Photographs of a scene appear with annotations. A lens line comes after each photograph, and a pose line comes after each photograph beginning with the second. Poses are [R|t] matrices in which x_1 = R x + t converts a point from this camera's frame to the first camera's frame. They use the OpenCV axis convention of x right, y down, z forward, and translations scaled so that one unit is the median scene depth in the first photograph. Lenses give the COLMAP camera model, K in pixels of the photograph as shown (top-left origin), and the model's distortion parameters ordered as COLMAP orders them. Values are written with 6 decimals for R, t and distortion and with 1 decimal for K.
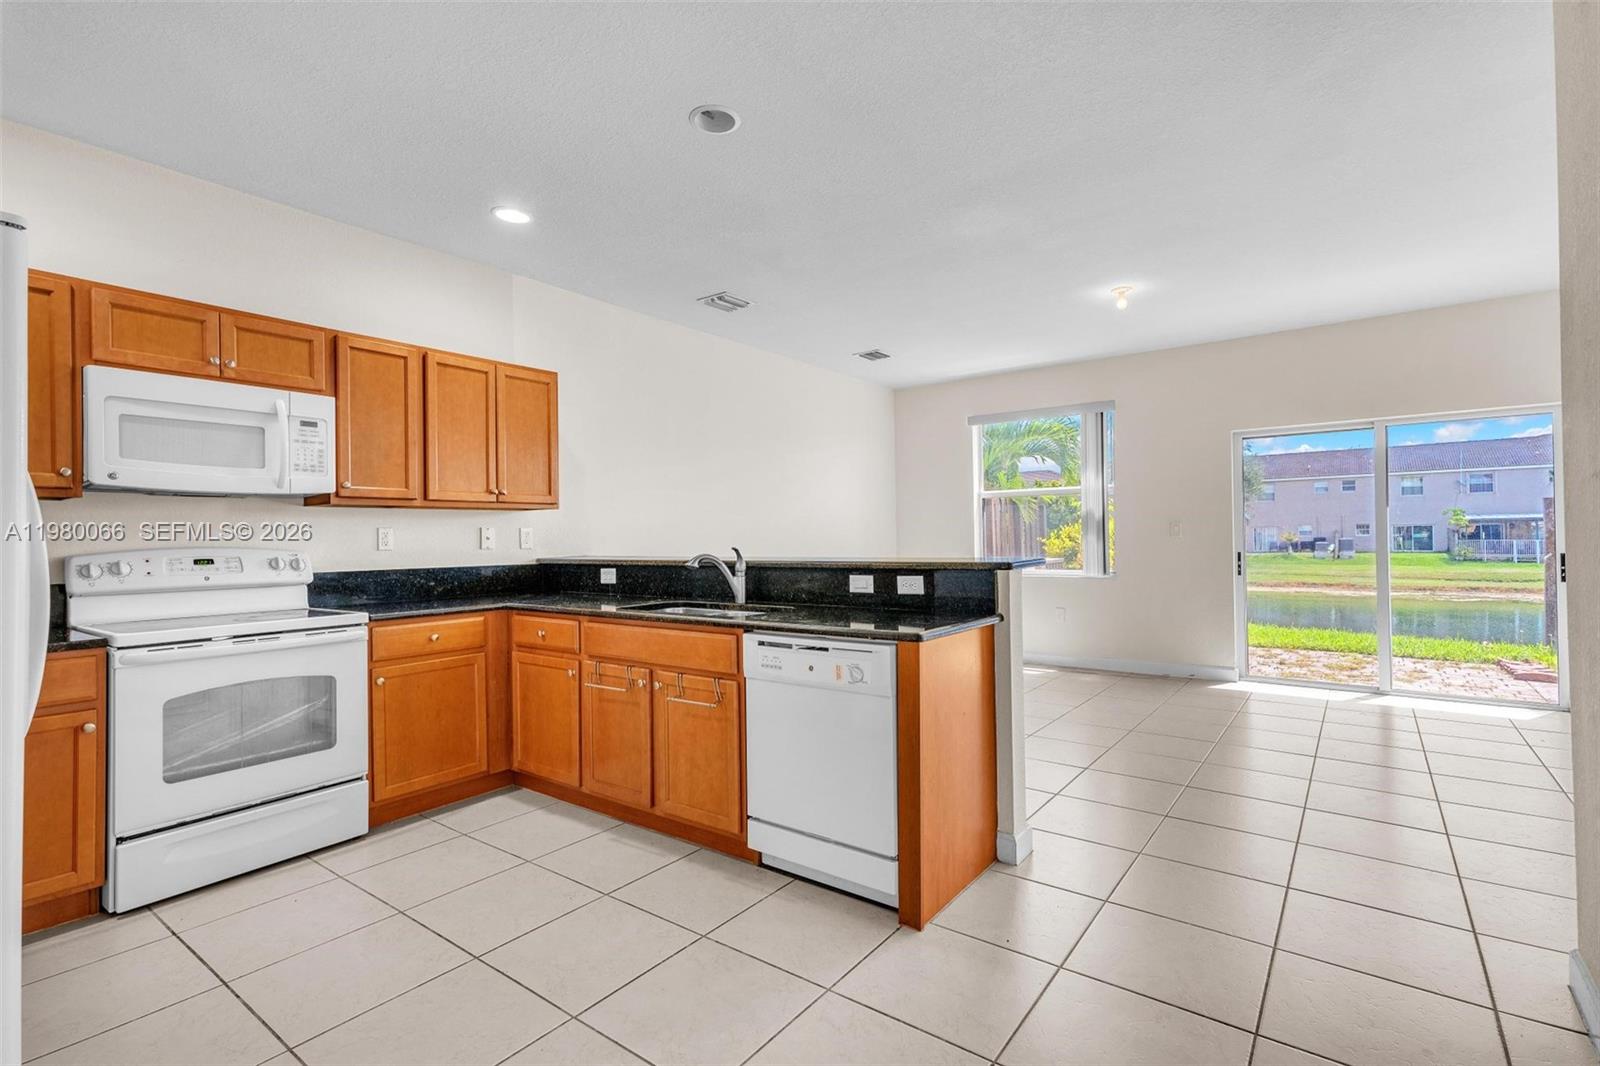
lens RADIAL K [[738.9, 0, 788.4], [0, 738.9, 527.8], [0, 0, 1]] dist [-0.001744, 0.010984]
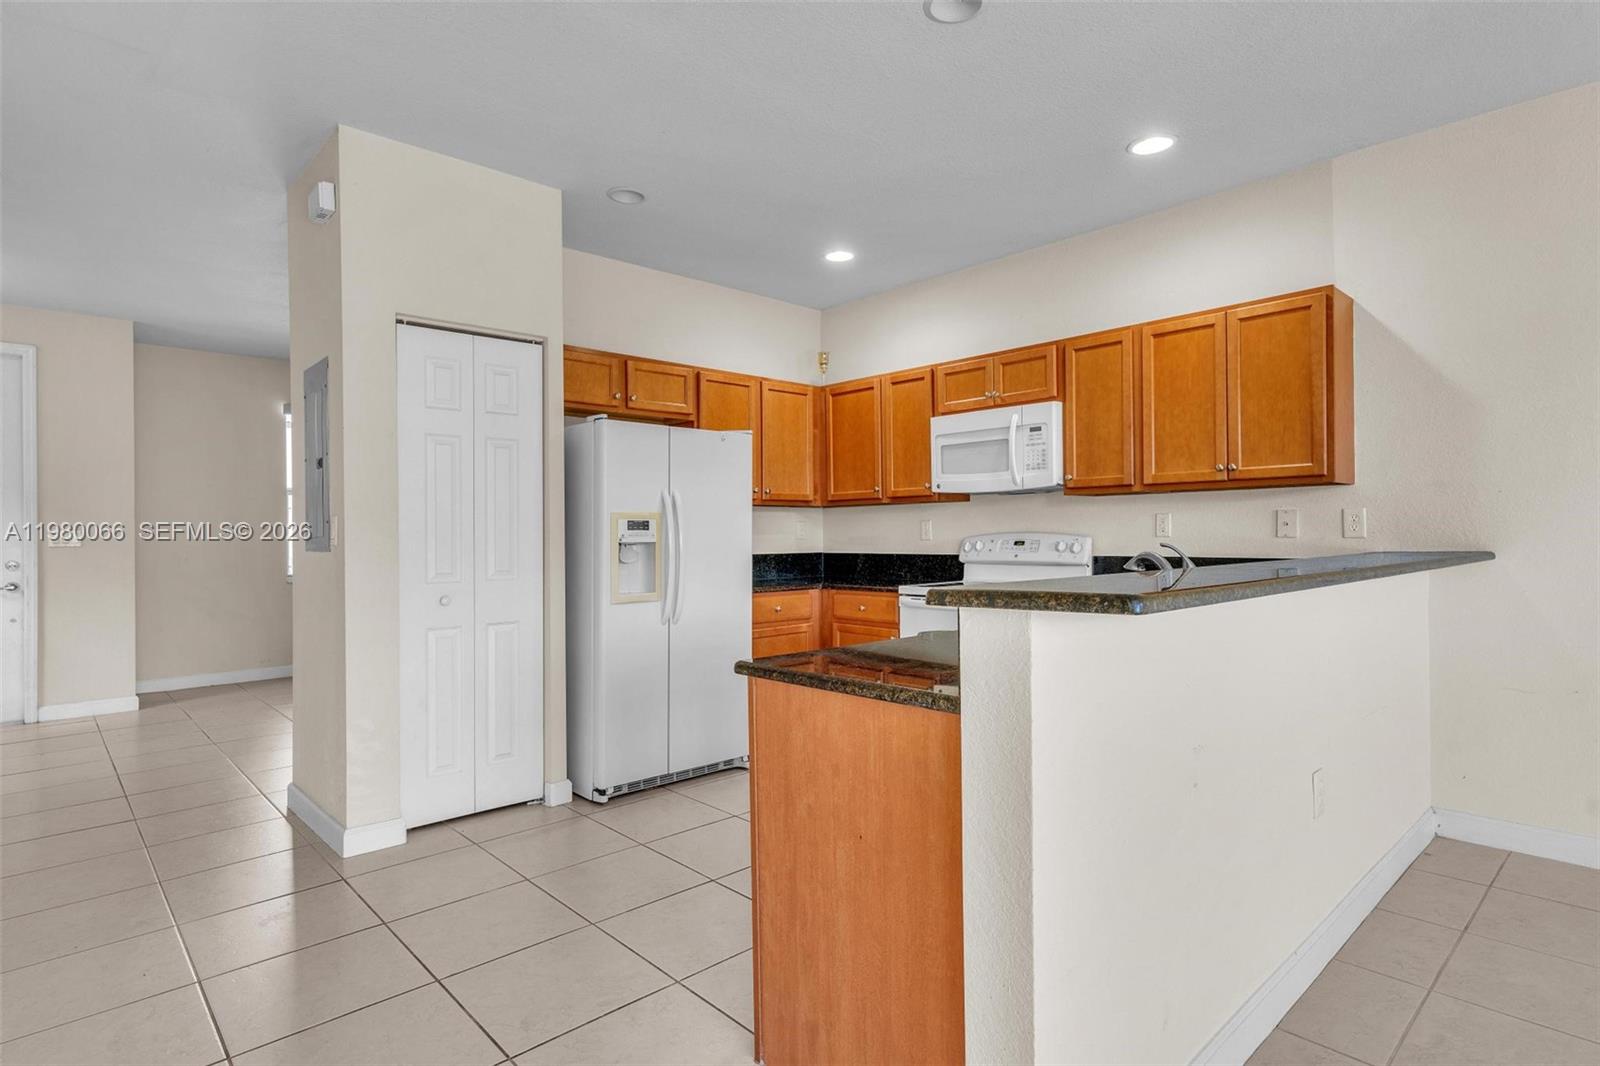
lens RADIAL K [[738.9, 0, 788.4], [0, 738.9, 527.8], [0, 0, 1]] dist [-0.001744, 0.010984]
pose [[-0.128629, 0.004833, -0.991681, 0.572929], [0.023008, 0.999733, 0.001888, 0.006199], [0.991426, -0.022574, -0.128706, 0.751691]]
